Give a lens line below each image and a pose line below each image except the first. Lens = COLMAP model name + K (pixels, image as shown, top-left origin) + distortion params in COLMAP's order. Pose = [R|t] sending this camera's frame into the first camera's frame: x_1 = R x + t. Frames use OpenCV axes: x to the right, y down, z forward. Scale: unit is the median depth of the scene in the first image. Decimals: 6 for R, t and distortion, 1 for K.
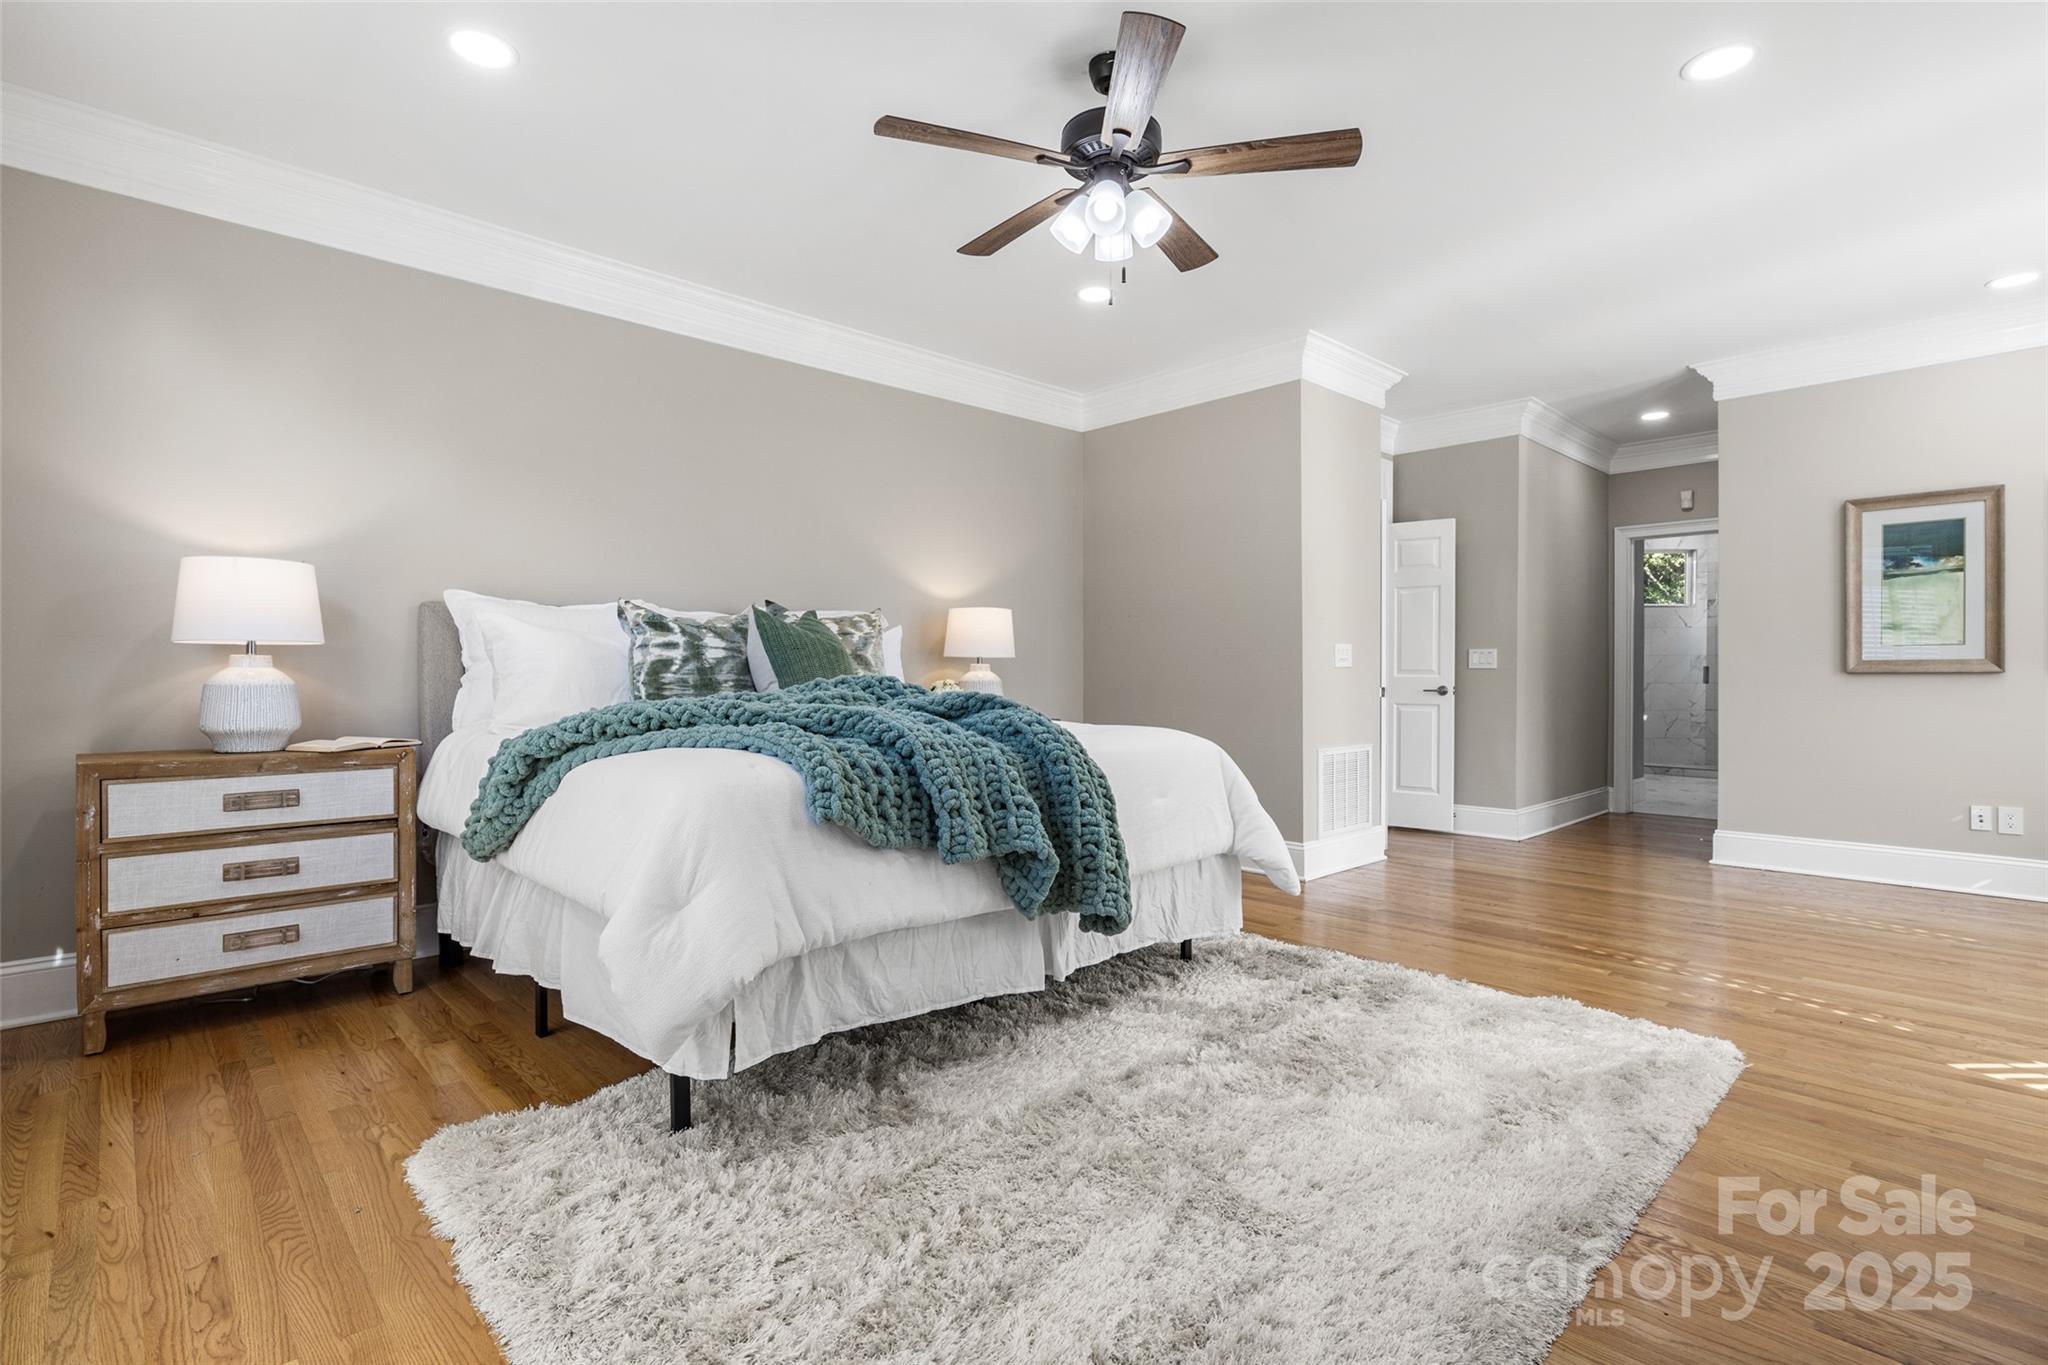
lens RADIAL K [[968.5, 0, 1042.5], [0, 968.5, 678.7], [0, 0, 1]] dist [-0.003531, -0.000403]
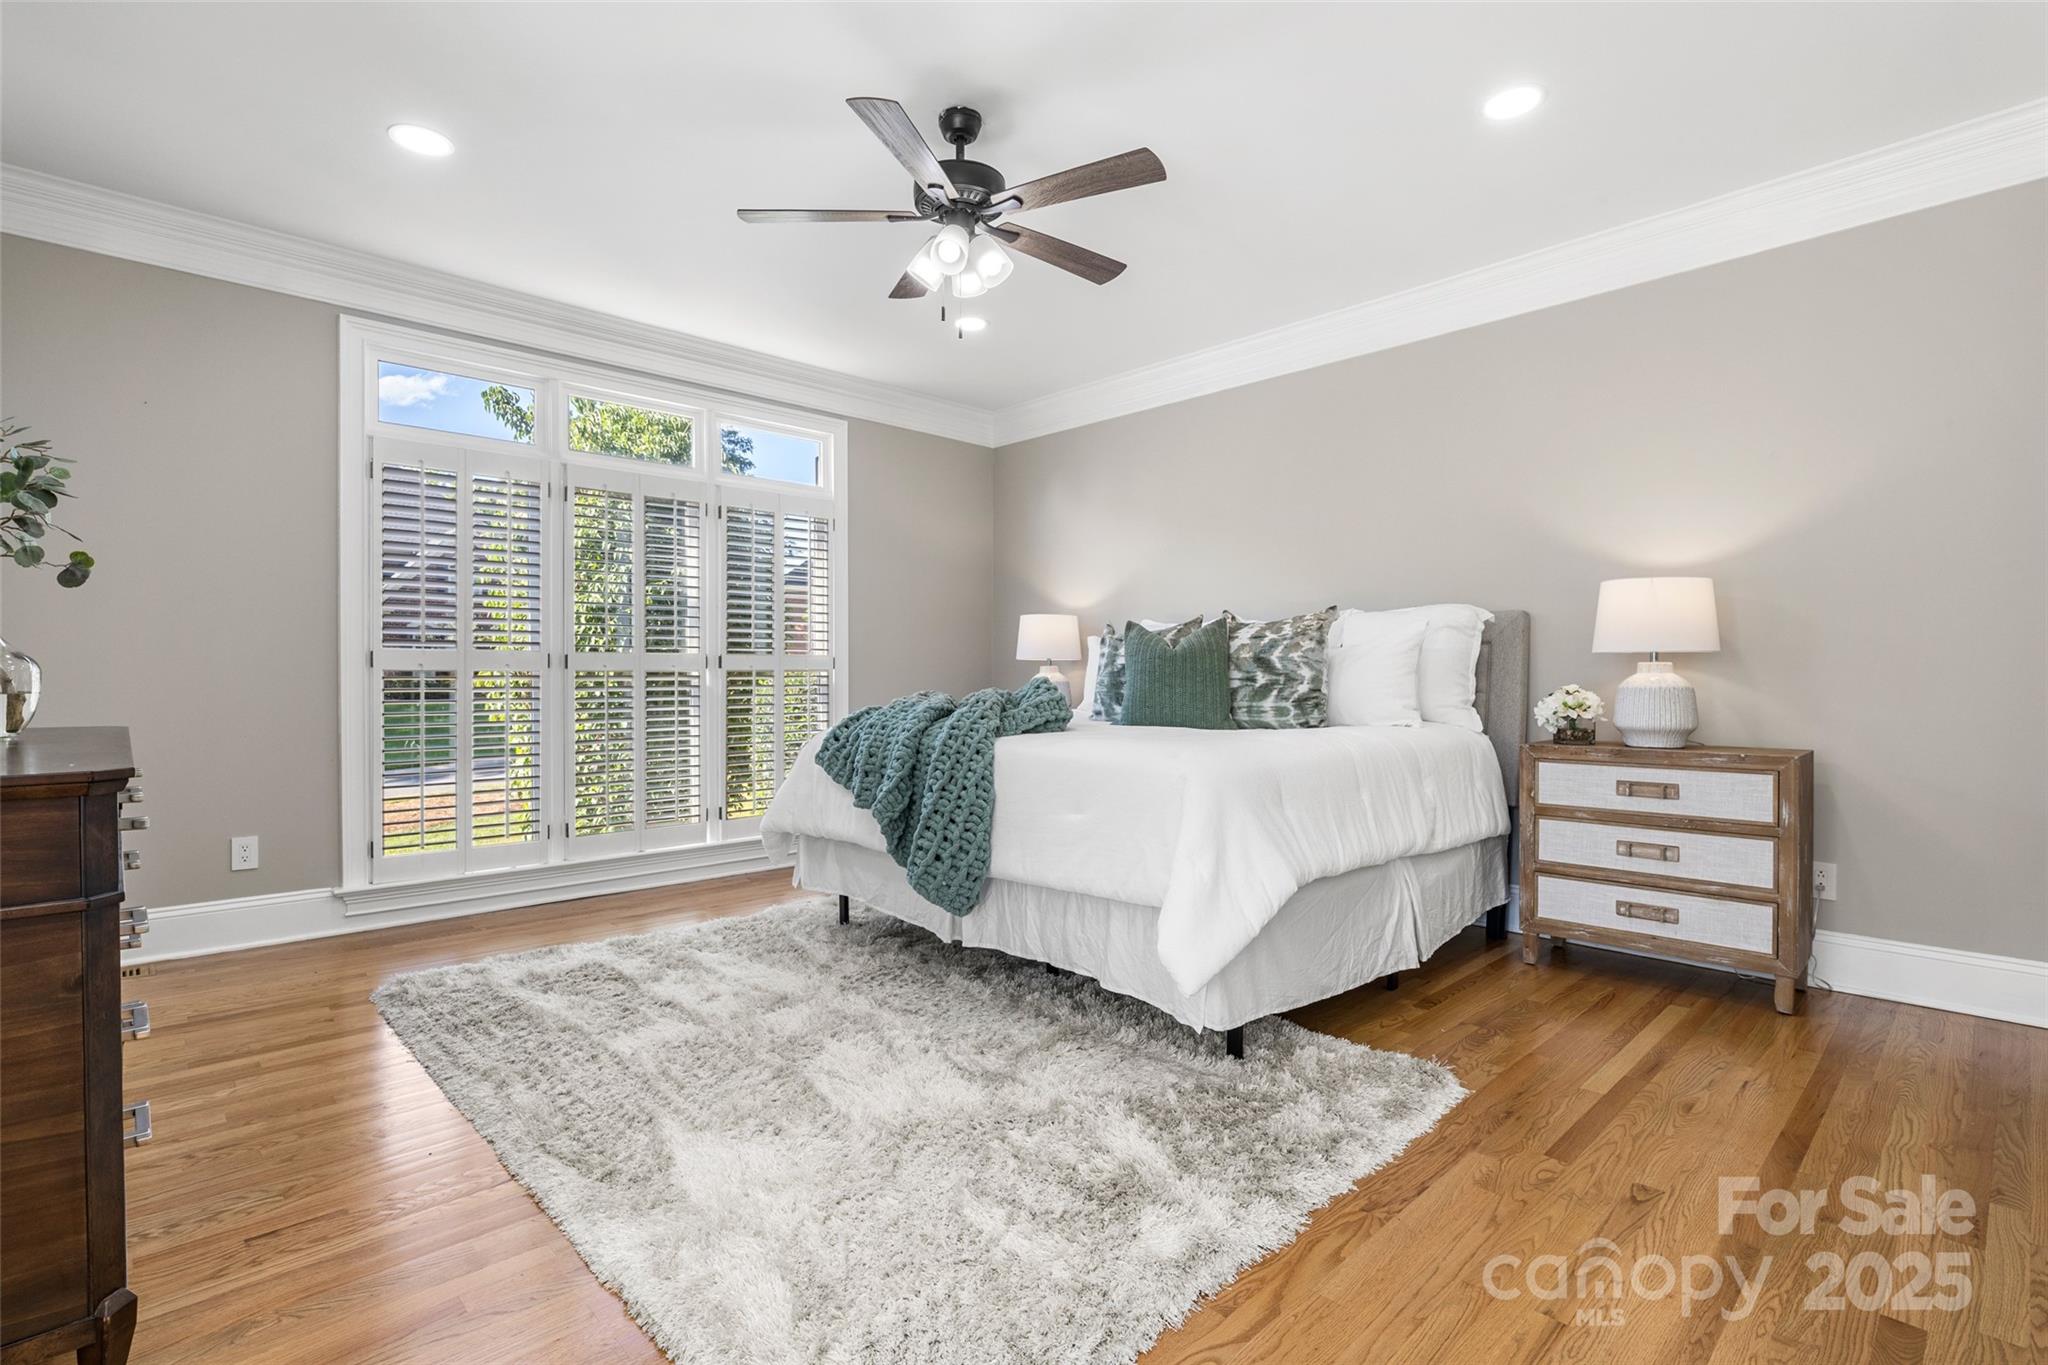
lens RADIAL K [[968.5, 0, 1042.6], [0, 968.5, 679.7], [0, 0, 1]] dist [-0.003531, -0.000403]
pose [[-0.003466, 0.002526, -0.999991, 0.323089], [-0.006177, 0.999978, 0.002547, -0.000993], [0.999975, 0.006186, -0.003450, 0.302569]]
